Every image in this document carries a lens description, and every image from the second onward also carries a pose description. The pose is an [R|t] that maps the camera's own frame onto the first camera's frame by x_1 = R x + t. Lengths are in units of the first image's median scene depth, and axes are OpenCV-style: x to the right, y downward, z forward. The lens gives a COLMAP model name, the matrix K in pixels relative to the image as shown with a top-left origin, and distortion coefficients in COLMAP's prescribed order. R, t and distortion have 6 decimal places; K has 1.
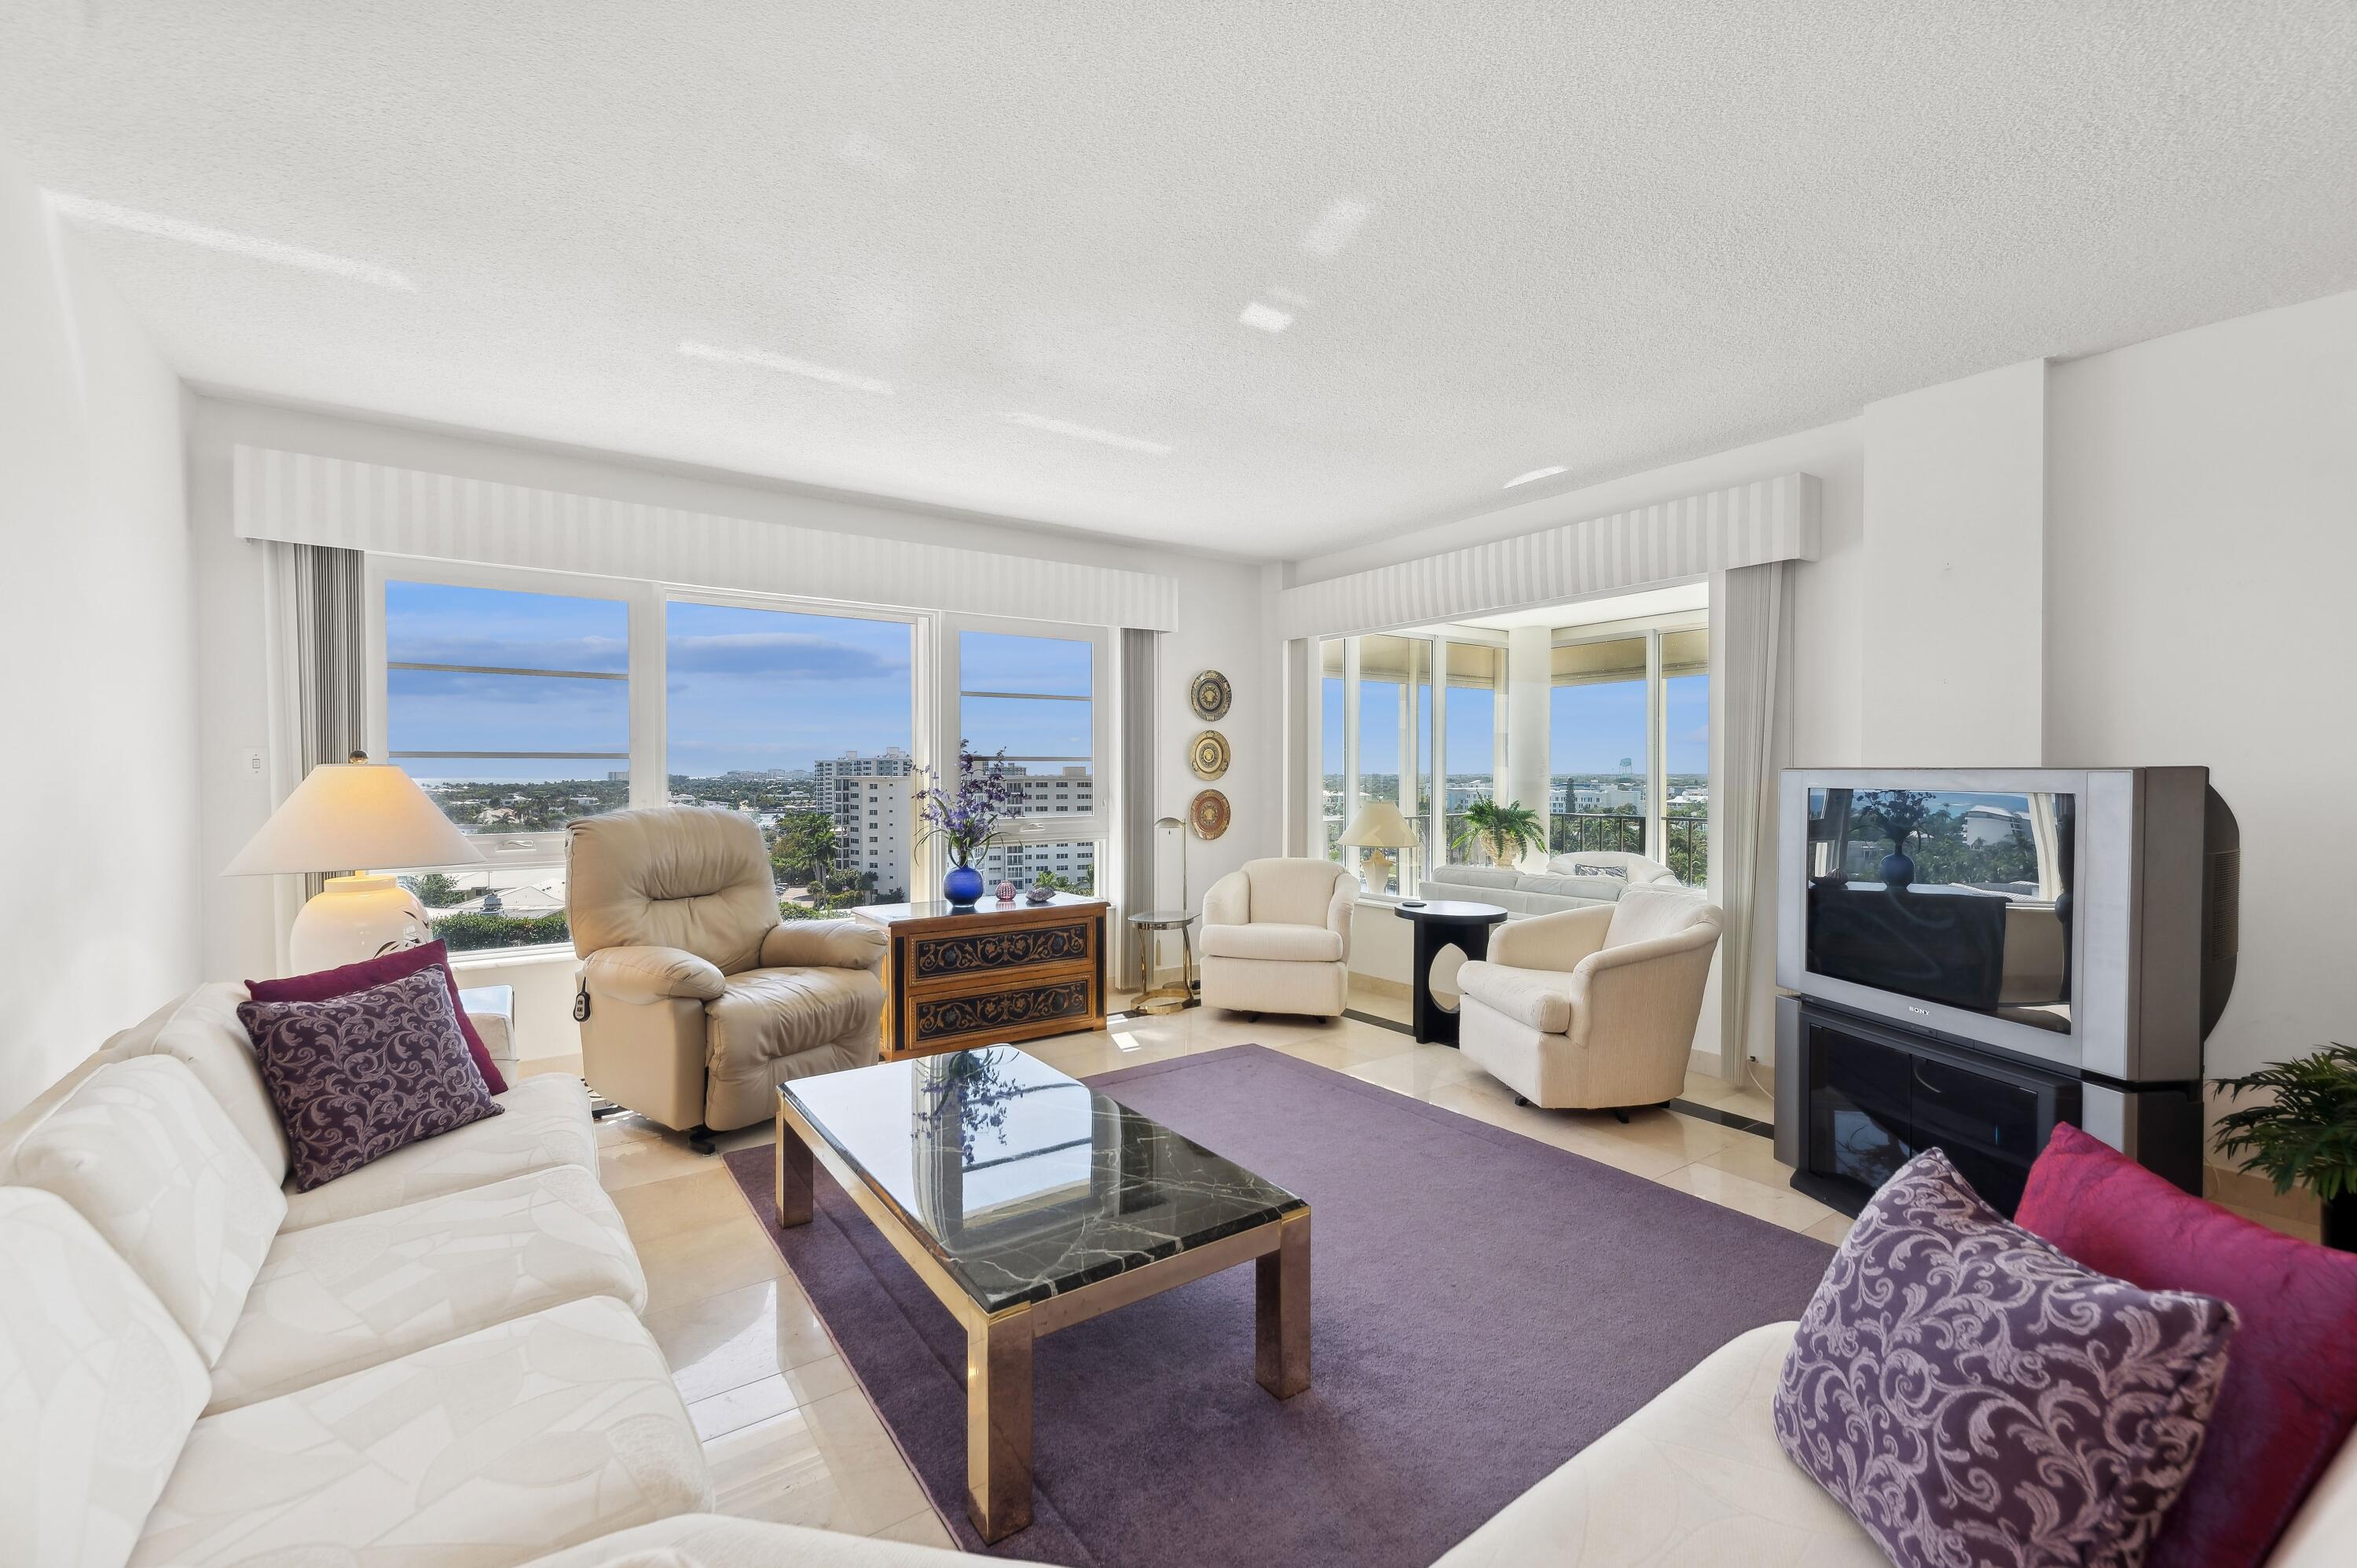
lens RADIAL K [[984.9, 0, 1169.7], [0, 984.9, 777.8], [0, 0, 1]] dist [0.013254, -0.000243]
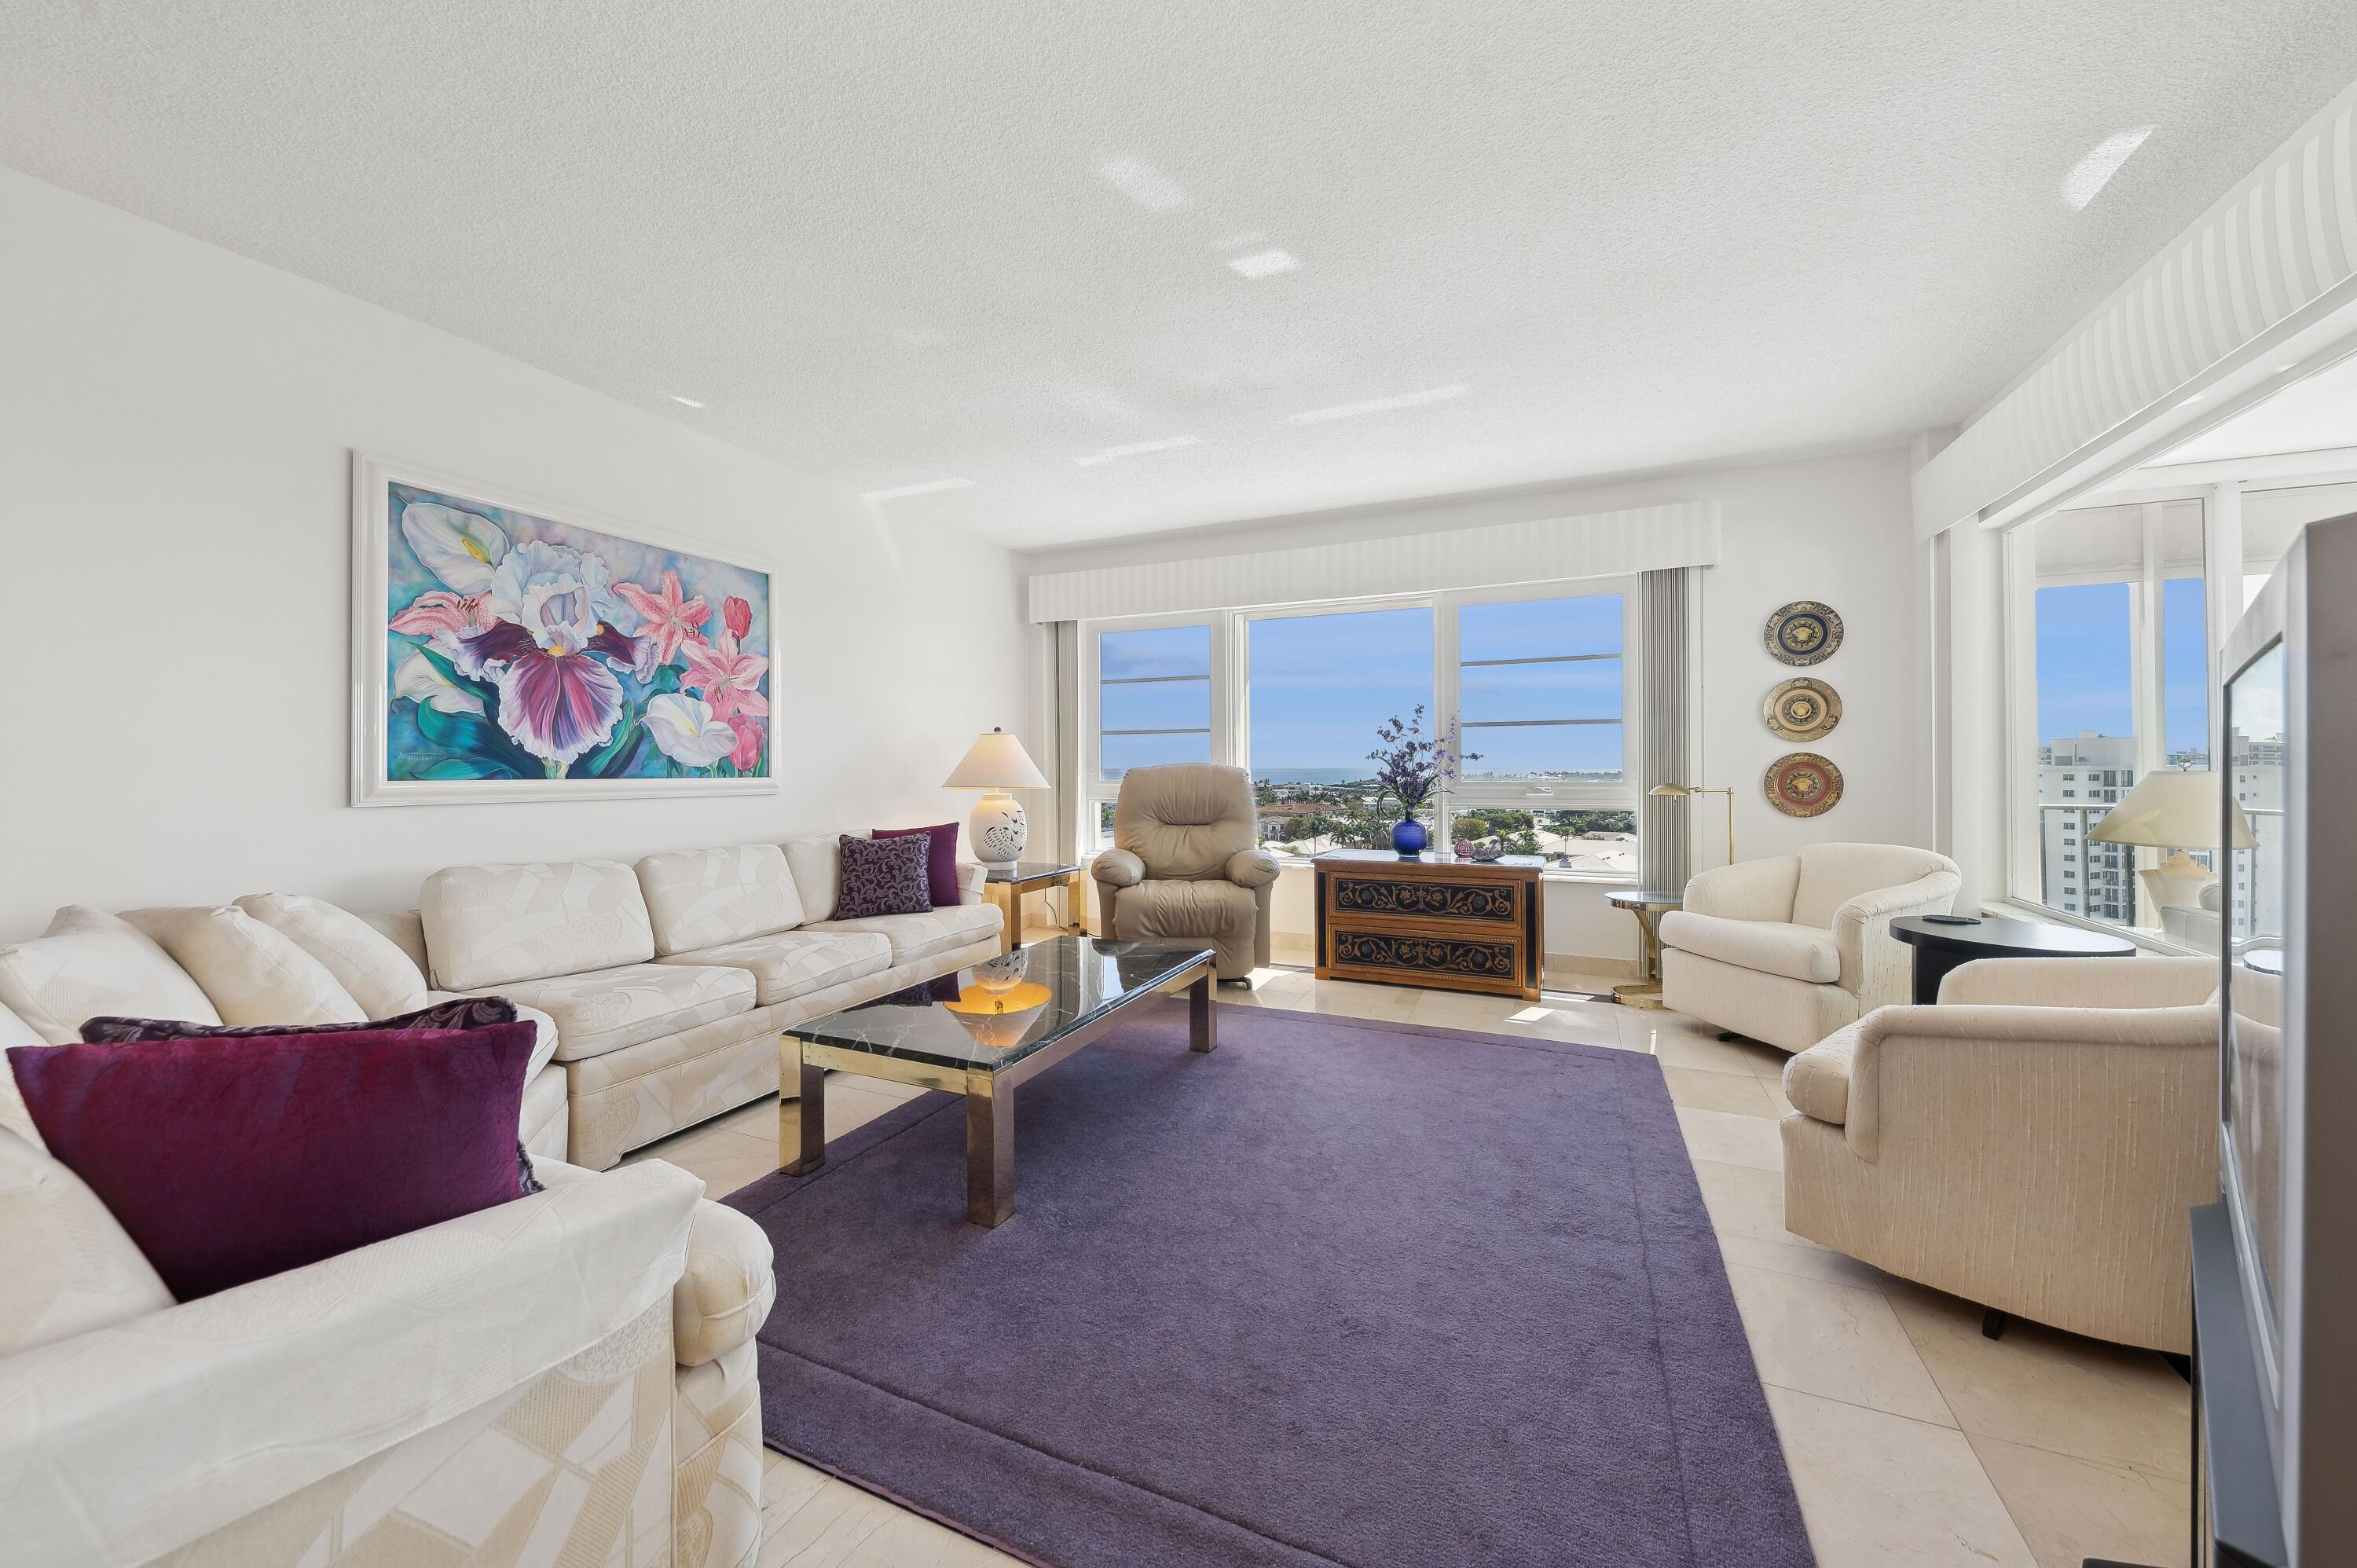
lens RADIAL K [[861.1, 0, 1191.7], [0, 861.1, 762.3], [0, 0, 1]] dist [-0.001525, -0.000005]
pose [[0.506326, -0.004450, -0.862331, 0.529077], [-0.001595, 0.999980, -0.006097, 0.032864], [0.862341, 0.004462, 0.506309, 0.318106]]
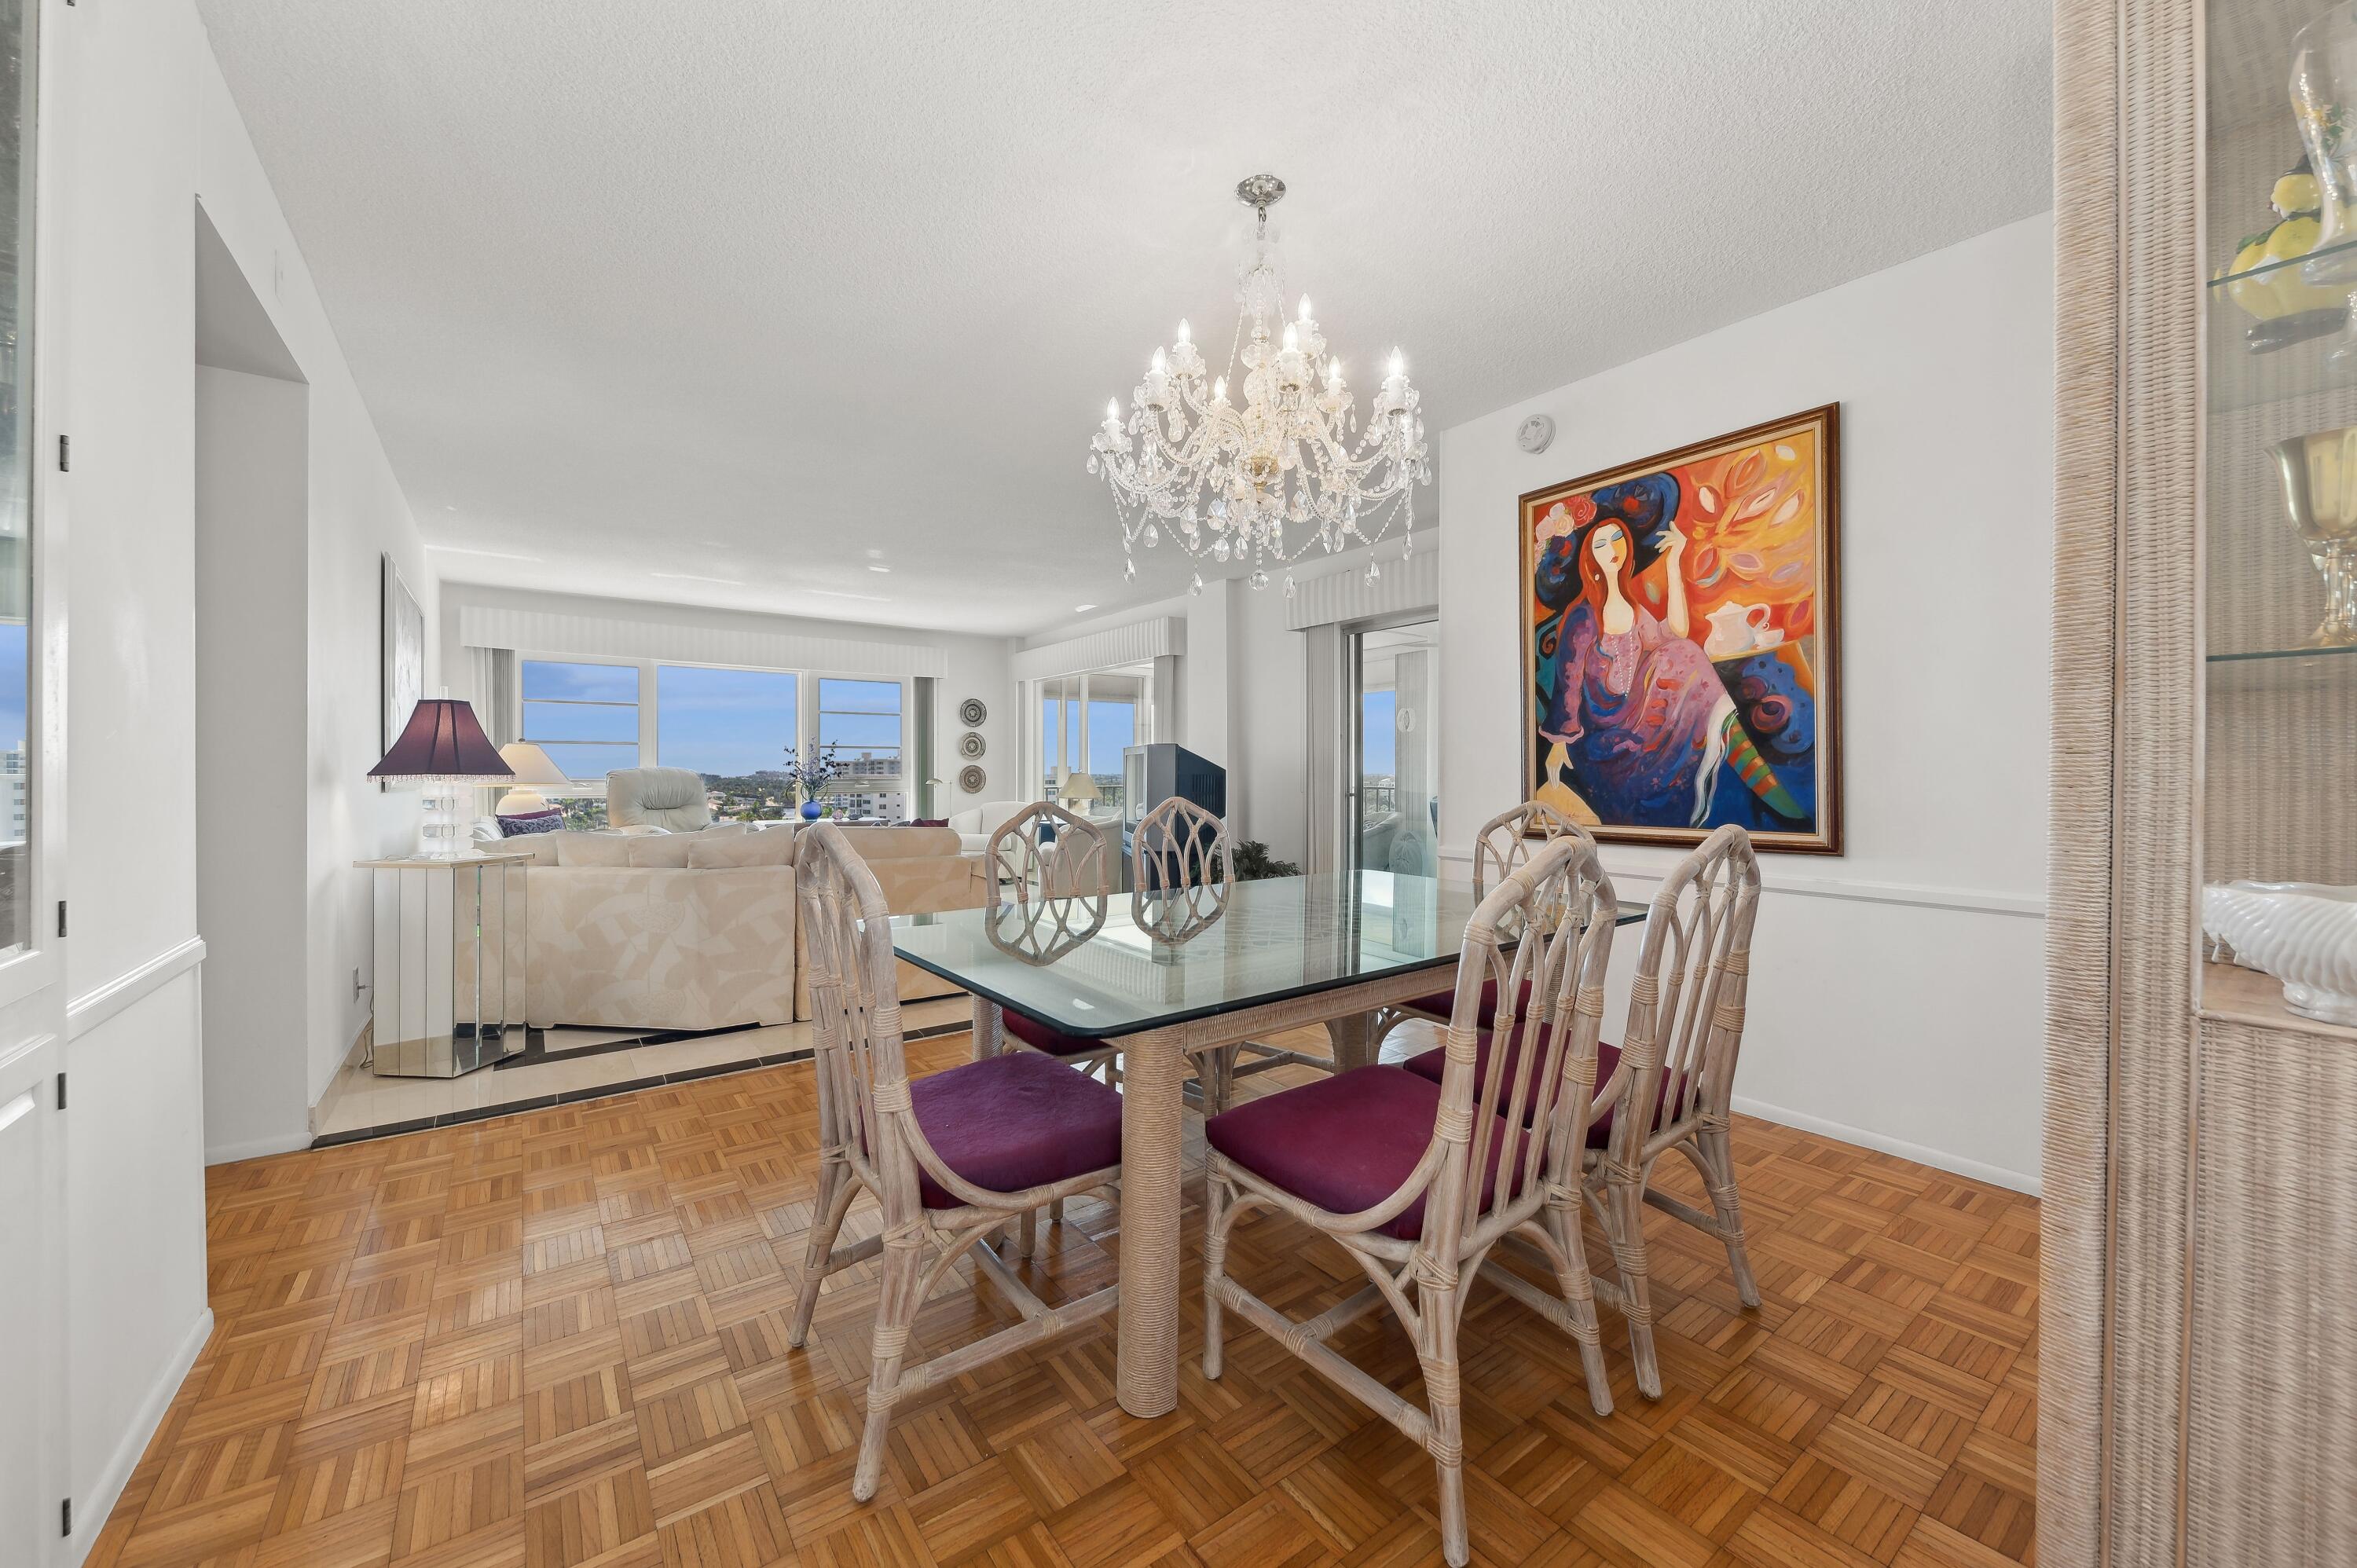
lens RADIAL K [[861.1, 0, 1171.1], [0, 861.1, 776.3], [0, 0, 1]] dist [-0.001525, -0.000005]
pose [[0.999522, -0.000060, 0.030915, 0.485007], [0.000117, 0.999998, -0.001853, 0.047476], [-0.030915, 0.001856, 0.999520, -0.786038]]
